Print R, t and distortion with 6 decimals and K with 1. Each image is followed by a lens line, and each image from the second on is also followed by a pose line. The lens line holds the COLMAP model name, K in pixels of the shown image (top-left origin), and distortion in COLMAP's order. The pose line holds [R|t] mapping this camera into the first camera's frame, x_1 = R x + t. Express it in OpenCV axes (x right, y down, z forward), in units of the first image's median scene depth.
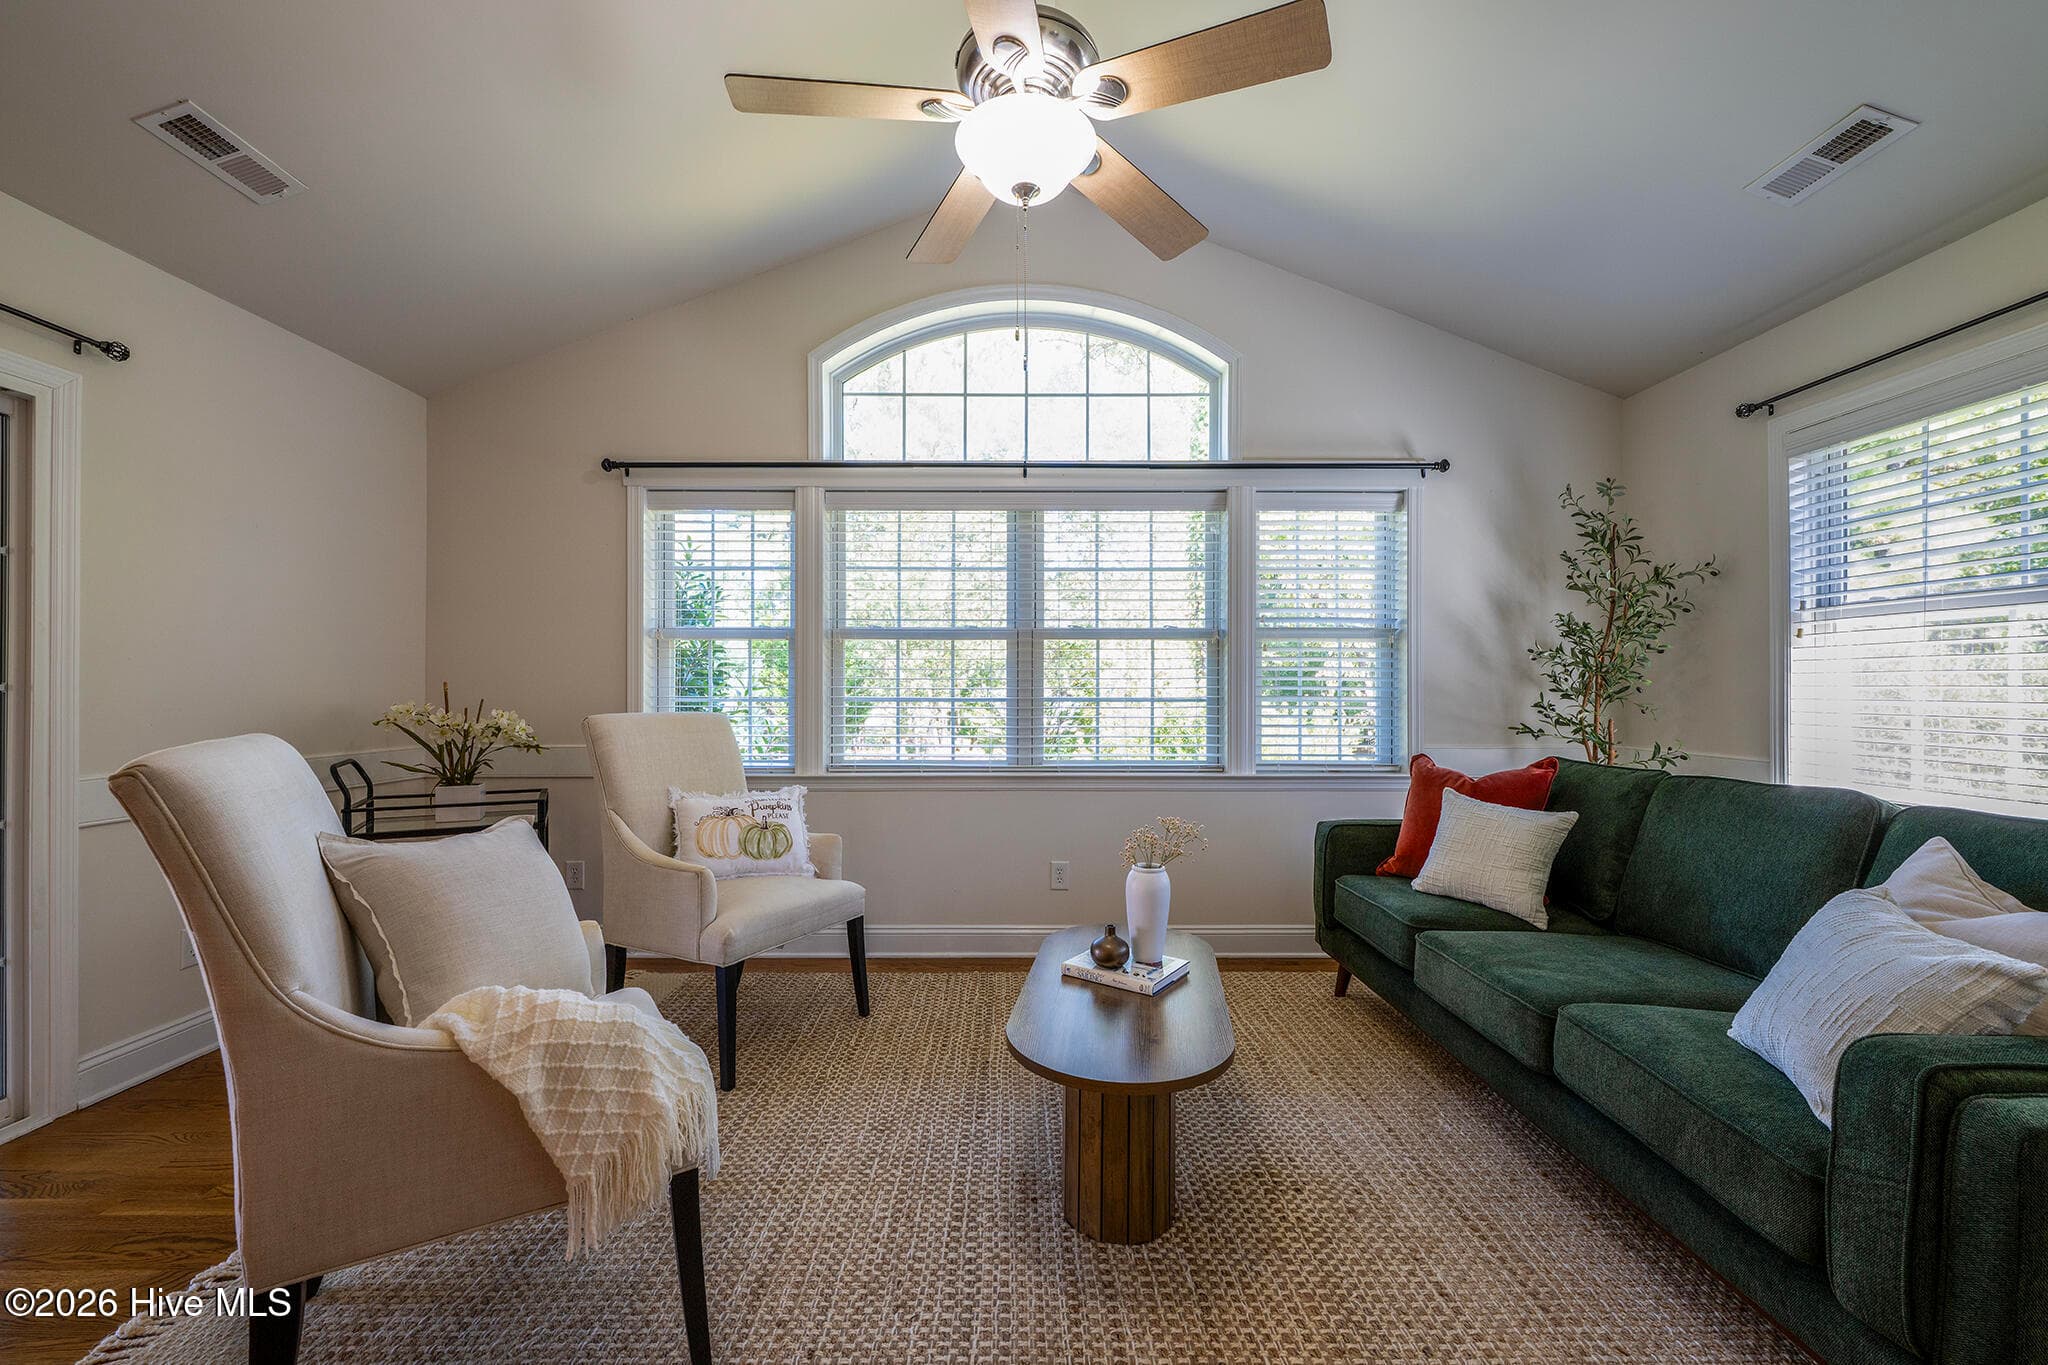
lens RADIAL K [[818.2, 0, 1022.7], [0, 818.2, 688.7], [0, 0, 1]] dist [-0.001116, -0.000237]
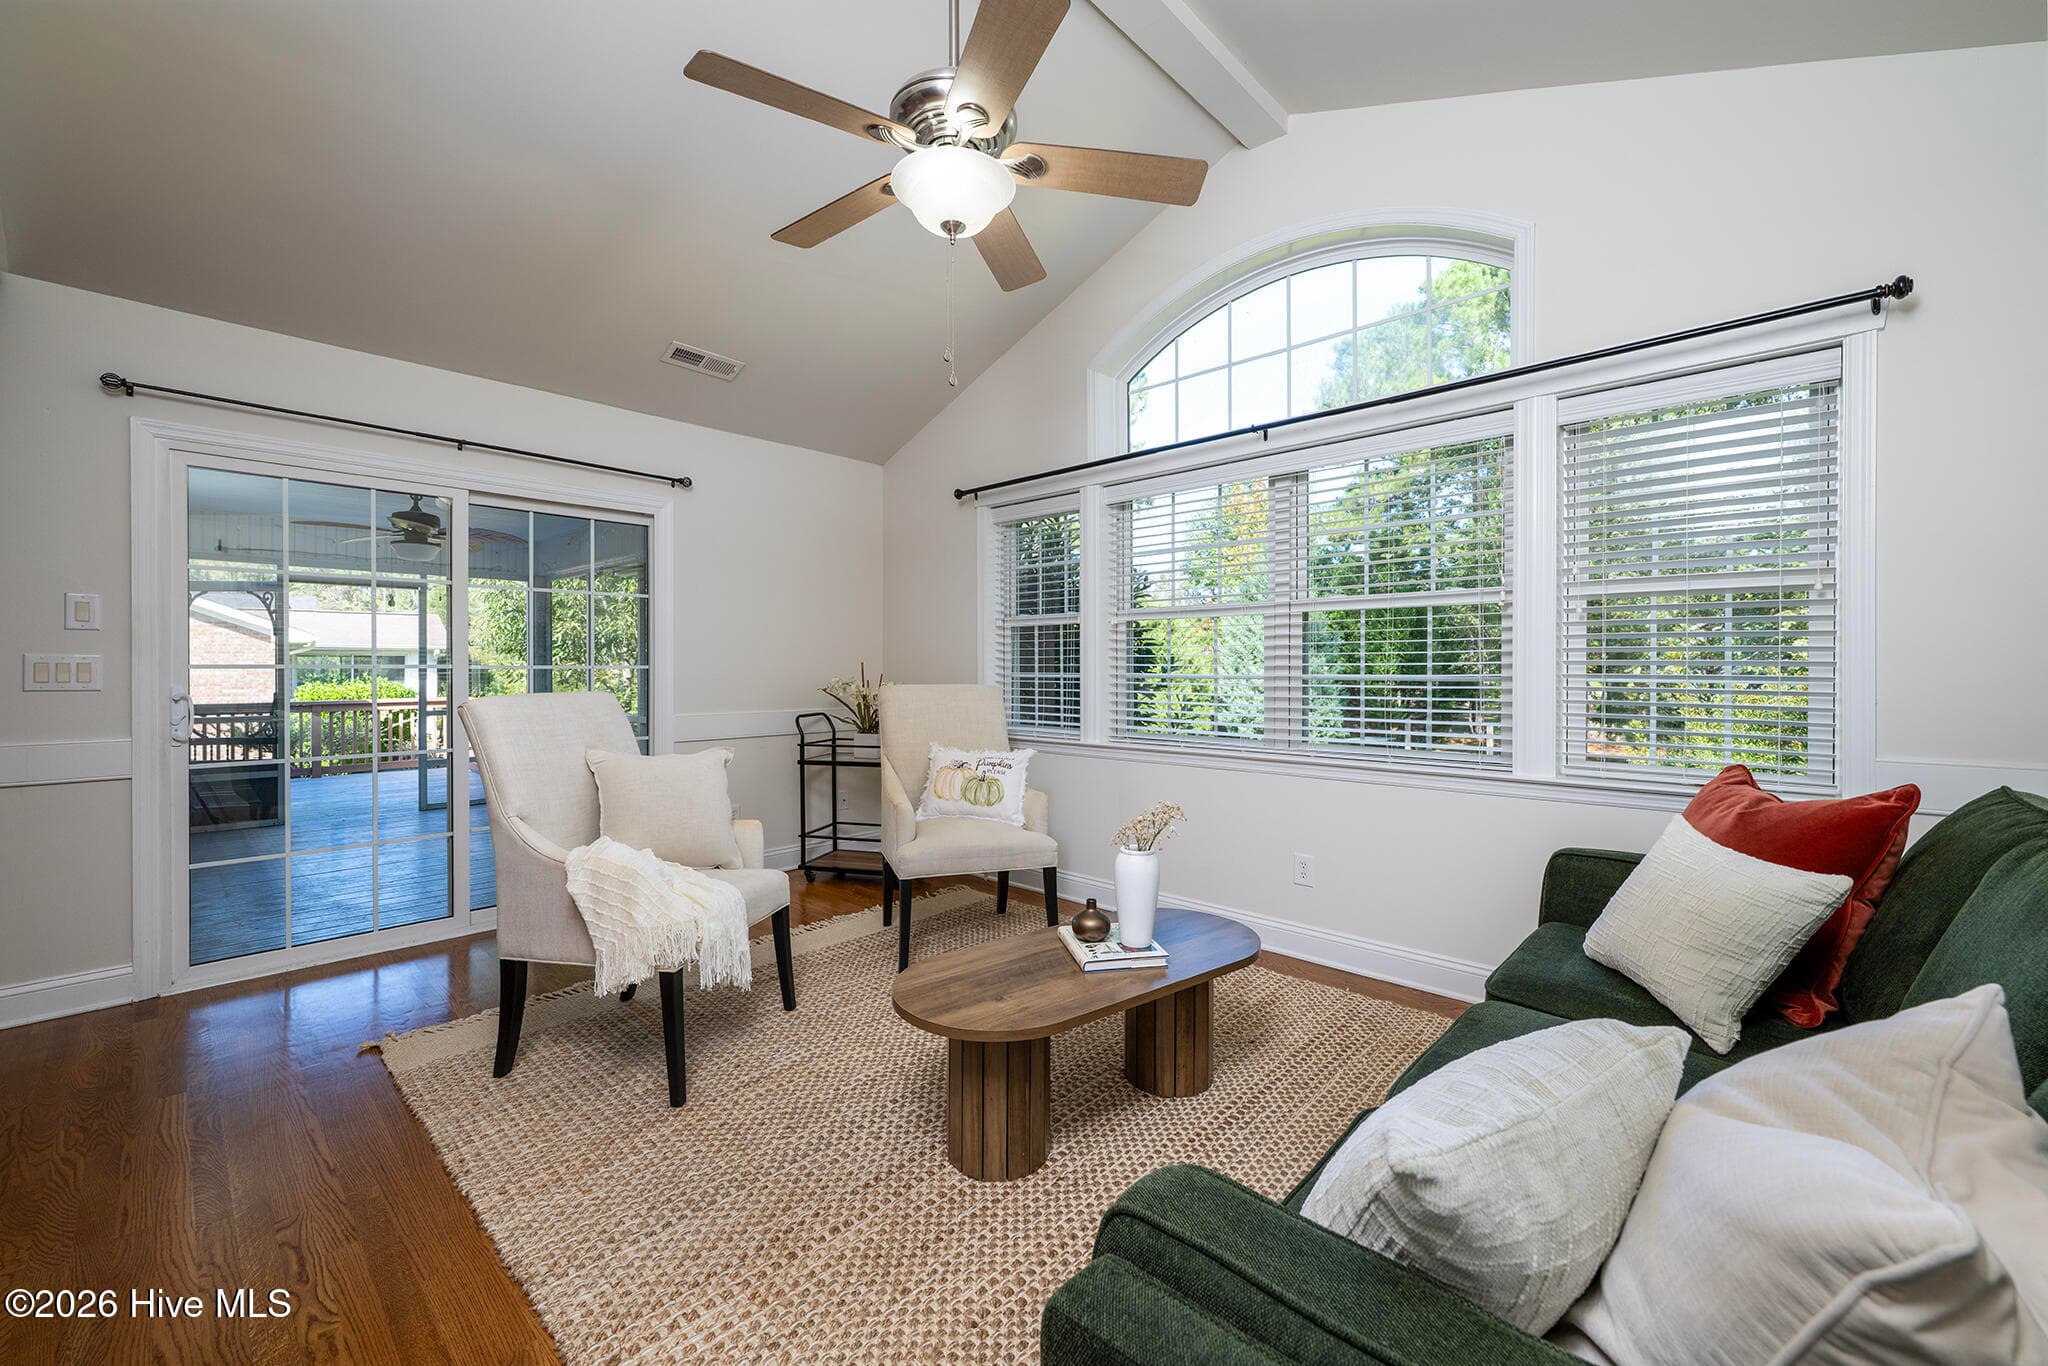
lens RADIAL K [[818.7, 0, 1023.7], [0, 818.7, 667.7], [0, 0, 1]] dist [0.000547, -0.000011]
pose [[0.724177, -0.001112, -0.689613, 0.564337], [0.003704, 0.999991, 0.002277, -0.000484], [0.689604, -0.004203, 0.724174, 0.157433]]
